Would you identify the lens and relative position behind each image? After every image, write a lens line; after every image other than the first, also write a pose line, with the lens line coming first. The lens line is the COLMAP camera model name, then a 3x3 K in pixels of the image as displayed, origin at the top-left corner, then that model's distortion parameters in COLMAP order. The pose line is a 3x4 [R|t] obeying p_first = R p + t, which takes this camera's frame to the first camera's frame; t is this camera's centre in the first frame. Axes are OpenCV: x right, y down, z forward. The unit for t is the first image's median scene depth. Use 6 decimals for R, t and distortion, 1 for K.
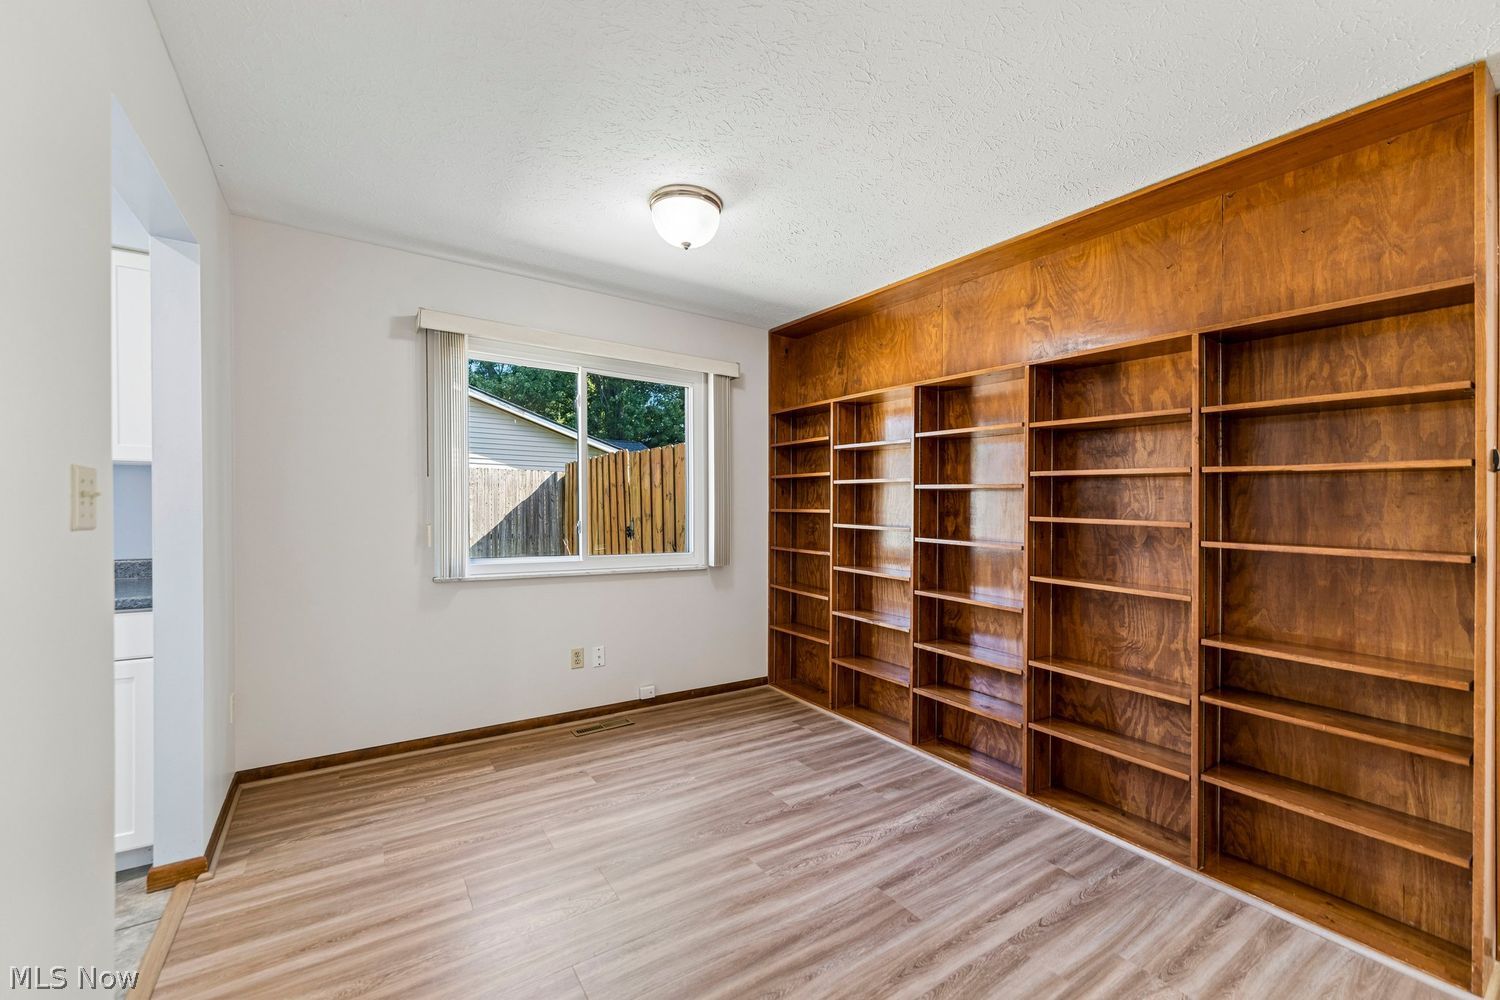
lens RADIAL K [[596.8, 0, 747.4], [0, 596.8, 508.7], [0, 0, 1]] dist [-0.002094, 0.000351]
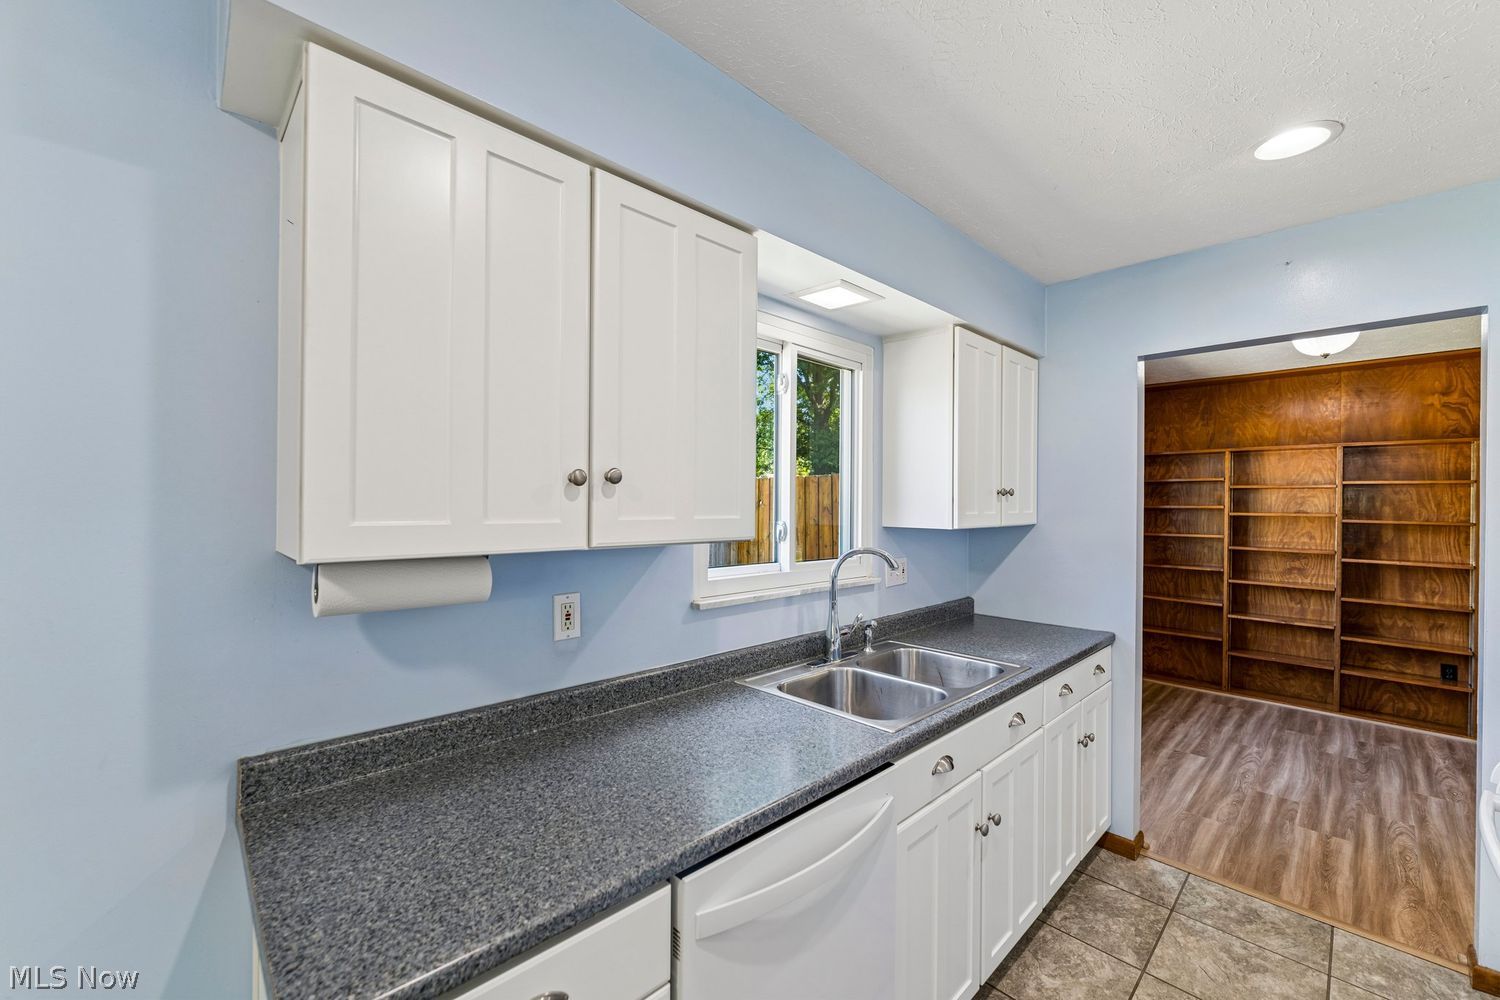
lens RADIAL K [[596.8, 0, 745.0], [0, 596.8, 510.0], [0, 0, 1]] dist [-0.002094, 0.000351]
pose [[0.983893, -0.015737, 0.178066, -1.357989], [0.013640, 0.999823, 0.012994, -0.103253], [-0.178239, -0.010355, 0.983933, -0.087577]]
